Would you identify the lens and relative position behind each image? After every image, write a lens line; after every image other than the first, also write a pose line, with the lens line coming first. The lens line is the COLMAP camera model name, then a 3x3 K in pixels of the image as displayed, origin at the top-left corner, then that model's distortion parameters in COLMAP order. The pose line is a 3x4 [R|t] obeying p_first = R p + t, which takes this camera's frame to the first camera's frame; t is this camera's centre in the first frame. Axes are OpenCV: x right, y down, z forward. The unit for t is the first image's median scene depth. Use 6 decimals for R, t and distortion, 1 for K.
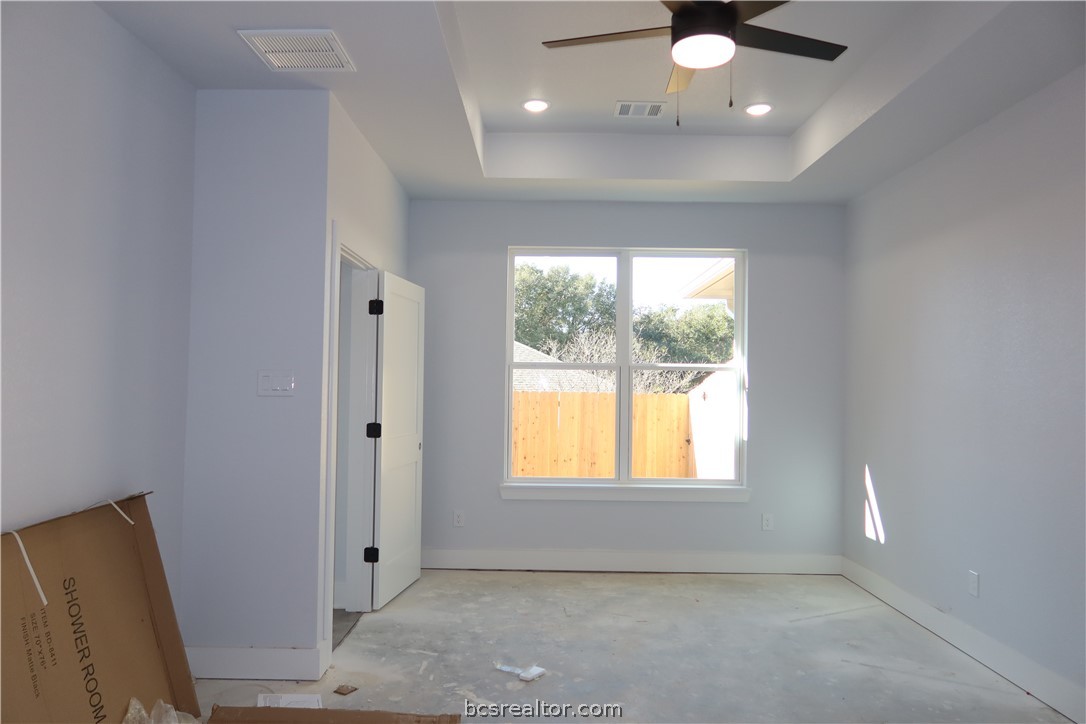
lens RADIAL K [[749.5, 0, 540.8], [0, 749.5, 354.2], [0, 0, 1]] dist [-0.015719, 0.002364]
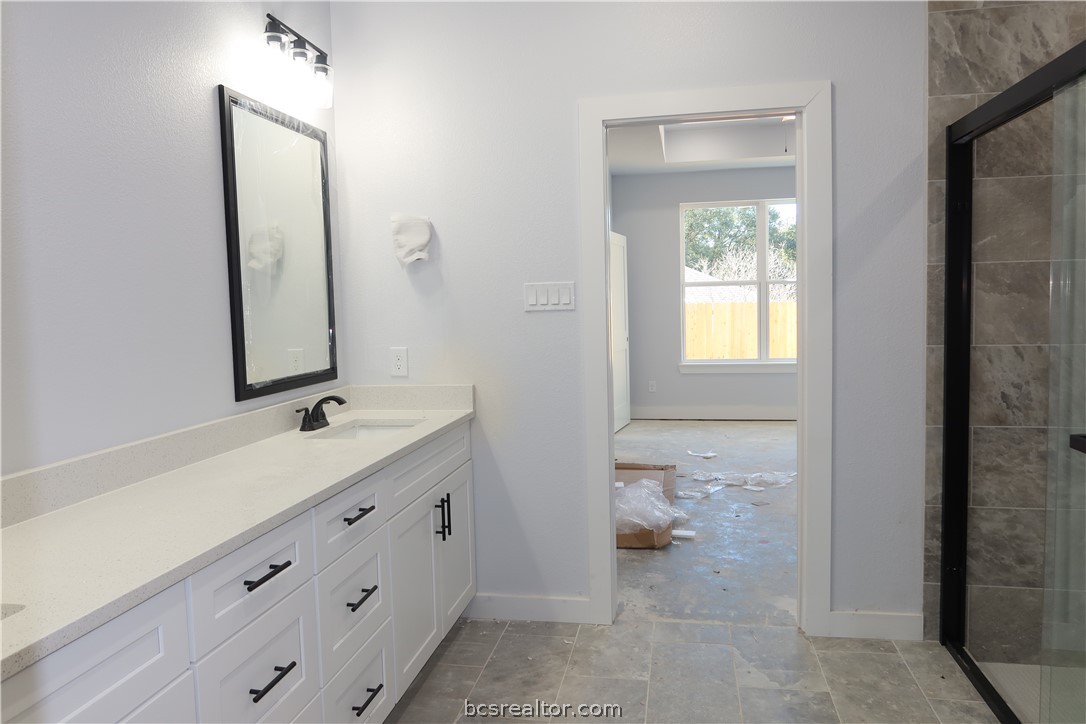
lens RADIAL K [[749.5, 0, 540.8], [0, 749.5, 354.2], [0, 0, 1]] dist [-0.015719, 0.002364]
pose [[0.981084, -0.027575, -0.191606, -0.013443], [0.048523, 0.993234, 0.105511, -0.006752], [0.187400, -0.112813, 0.975784, -0.187684]]
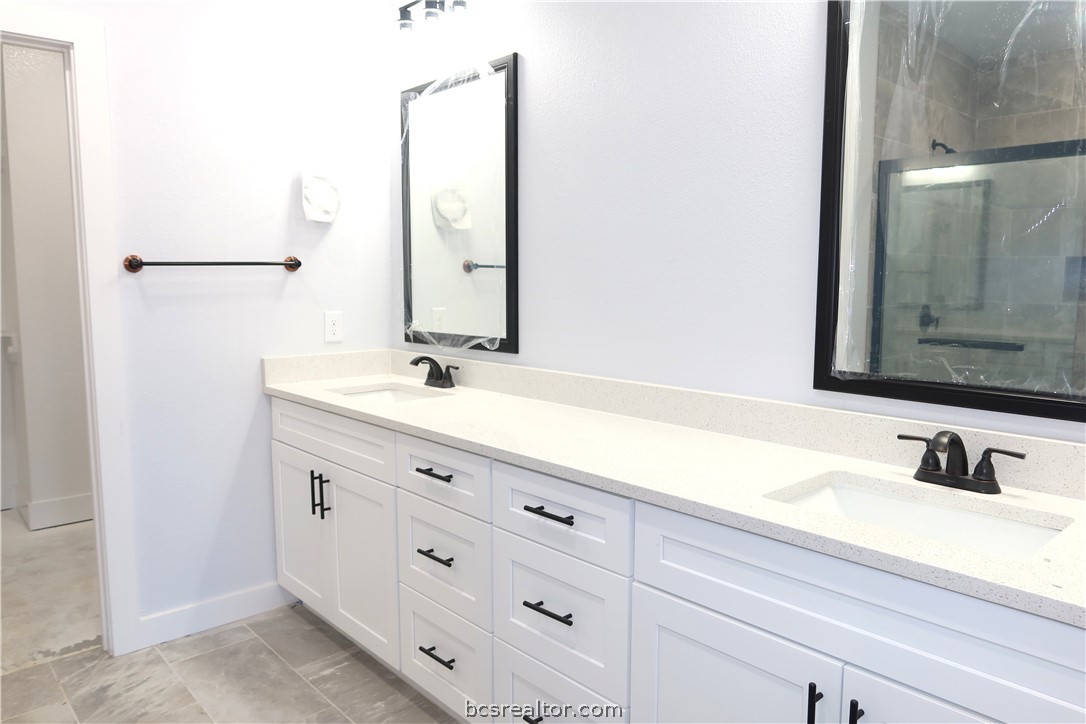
lens RADIAL K [[749.5, 0, 540.8], [0, 749.5, 354.2], [0, 0, 1]] dist [-0.015719, 0.002364]
pose [[-0.736917, 0.058603, -0.673438, 0.012377], [0.014366, 0.997368, 0.071070, 0.008422], [0.675830, 0.042698, -0.735820, 0.134993]]
